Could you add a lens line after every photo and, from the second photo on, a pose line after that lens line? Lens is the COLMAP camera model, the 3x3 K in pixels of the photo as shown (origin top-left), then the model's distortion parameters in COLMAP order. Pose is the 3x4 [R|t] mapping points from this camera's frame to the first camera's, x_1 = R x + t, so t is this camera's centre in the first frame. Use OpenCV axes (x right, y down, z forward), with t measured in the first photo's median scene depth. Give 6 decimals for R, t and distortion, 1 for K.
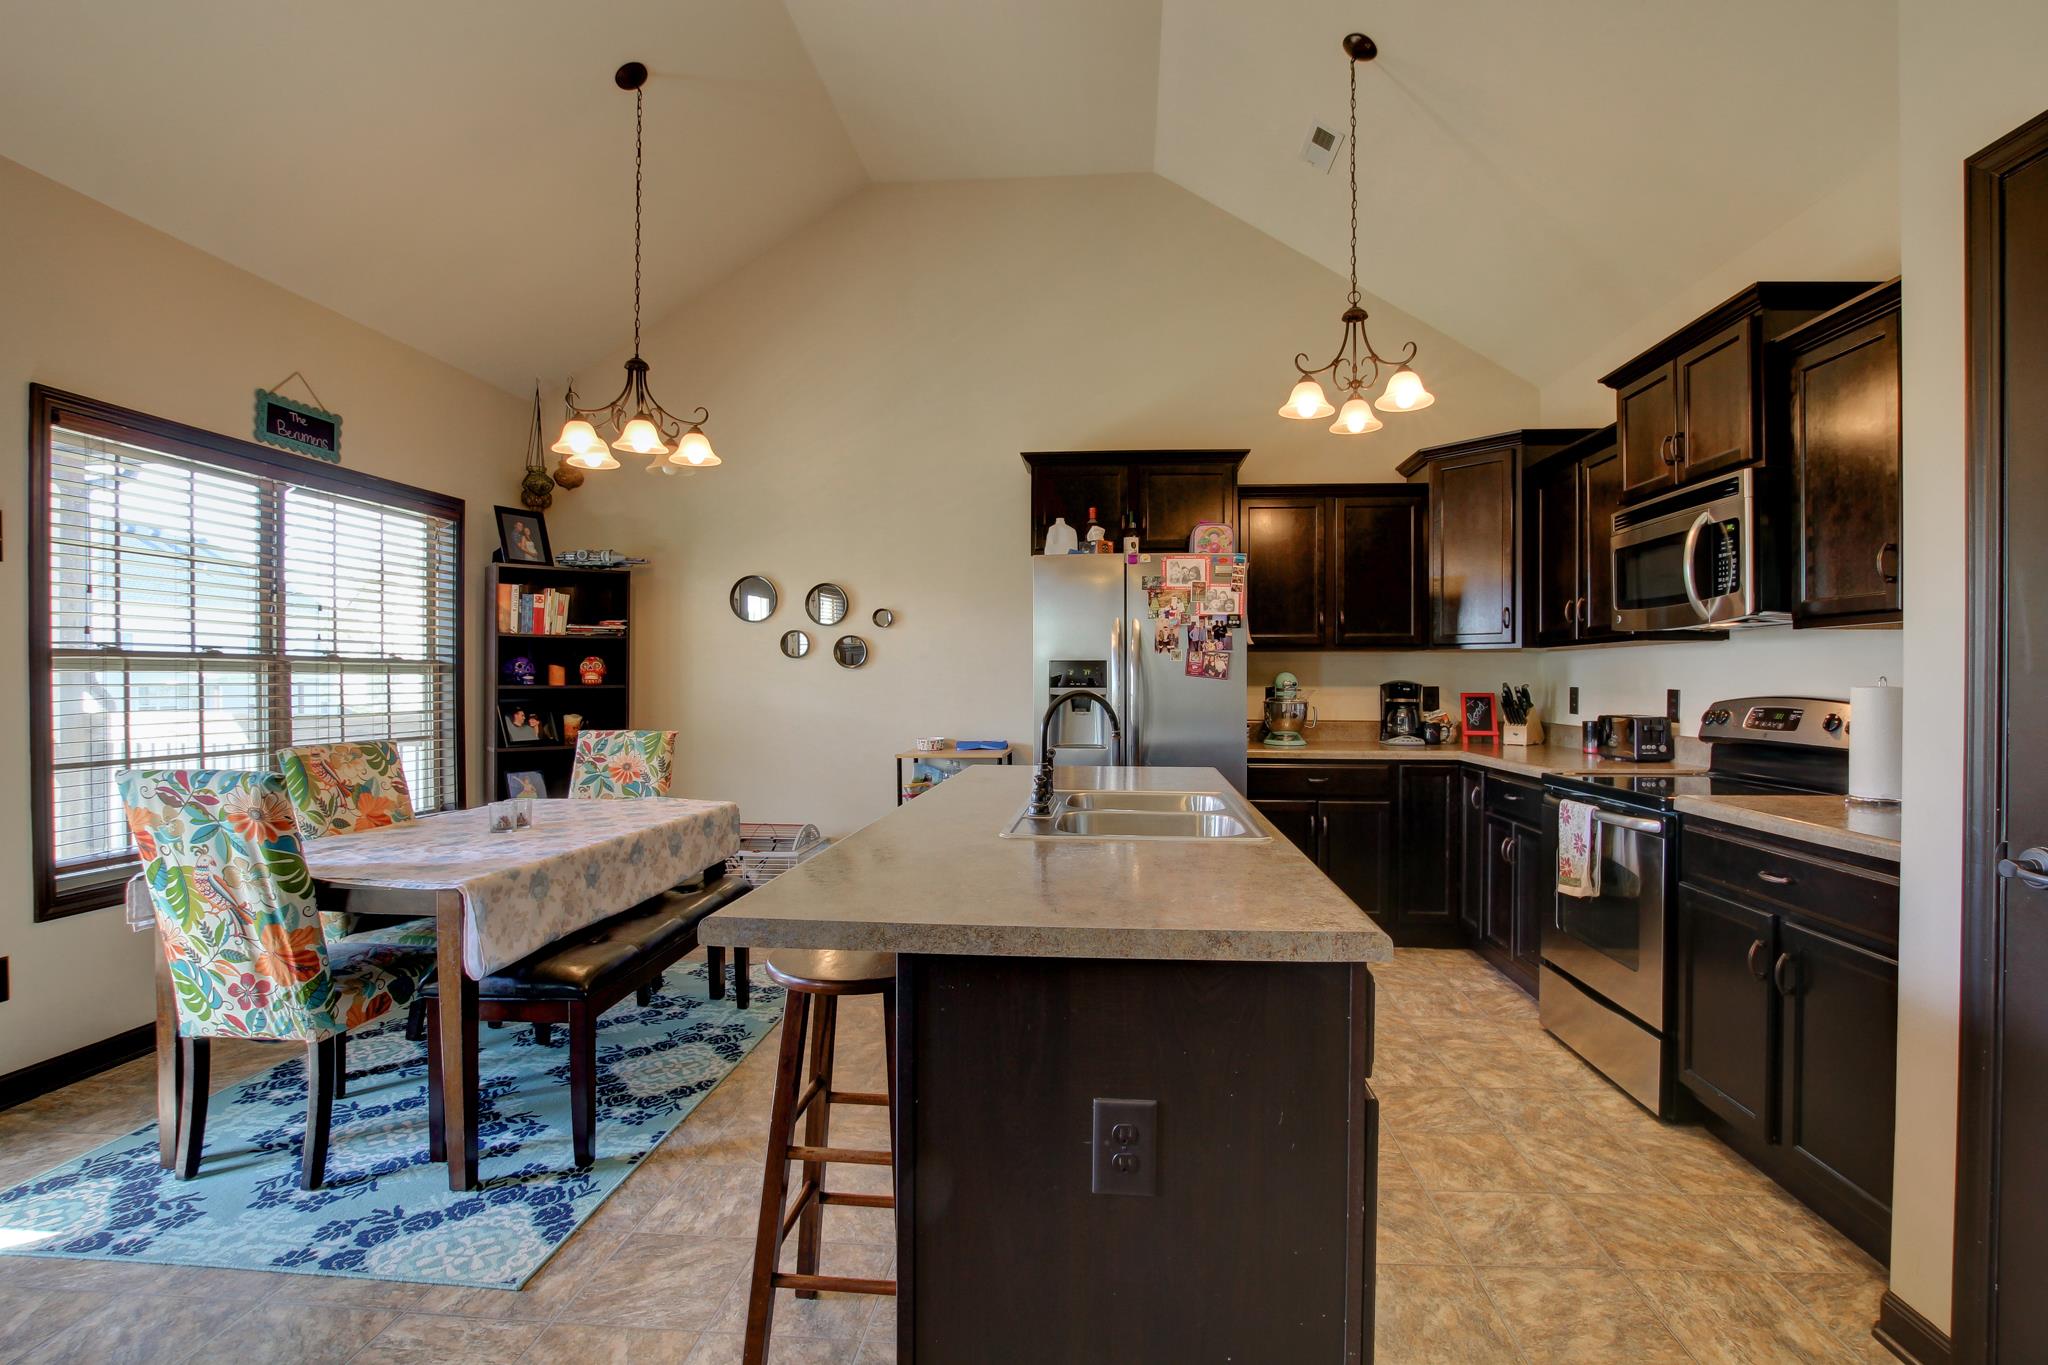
lens RADIAL K [[941.0, 0, 1038.6], [0, 941.0, 682.9], [0, 0, 1]] dist [-0.019799, 0.003815]
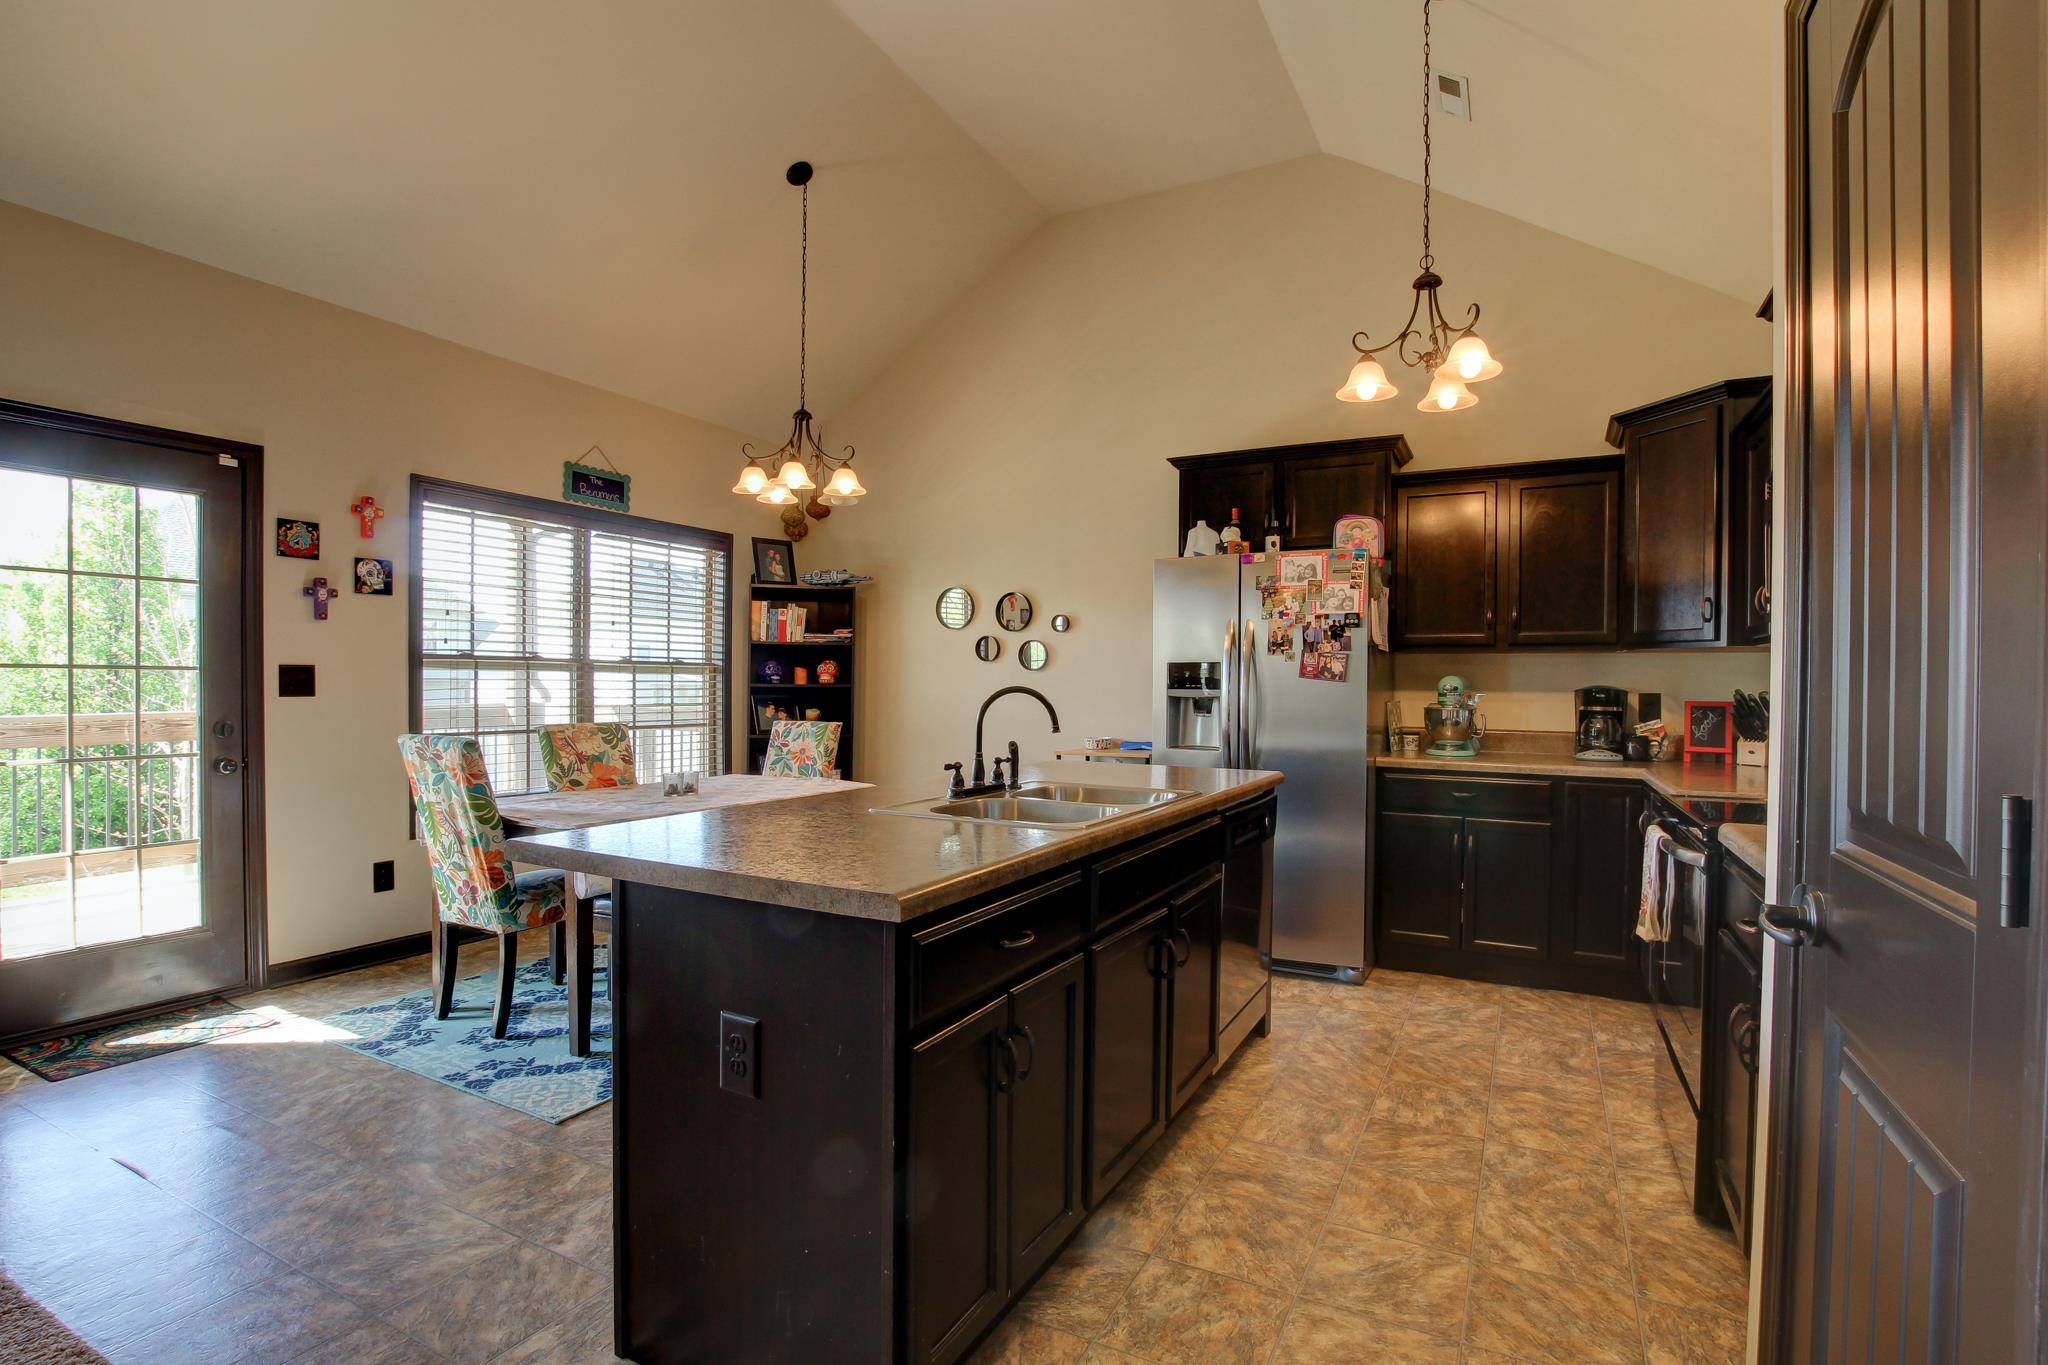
lens RADIAL K [[941.0, 0, 1029.3], [0, 941.0, 691.3], [0, 0, 1]] dist [-0.019799, 0.003815]
pose [[0.920212, 0.010542, -0.391279, 0.290736], [-0.009806, 0.999944, 0.003878, 0.005211], [0.391298, 0.000268, 0.920264, 0.009644]]
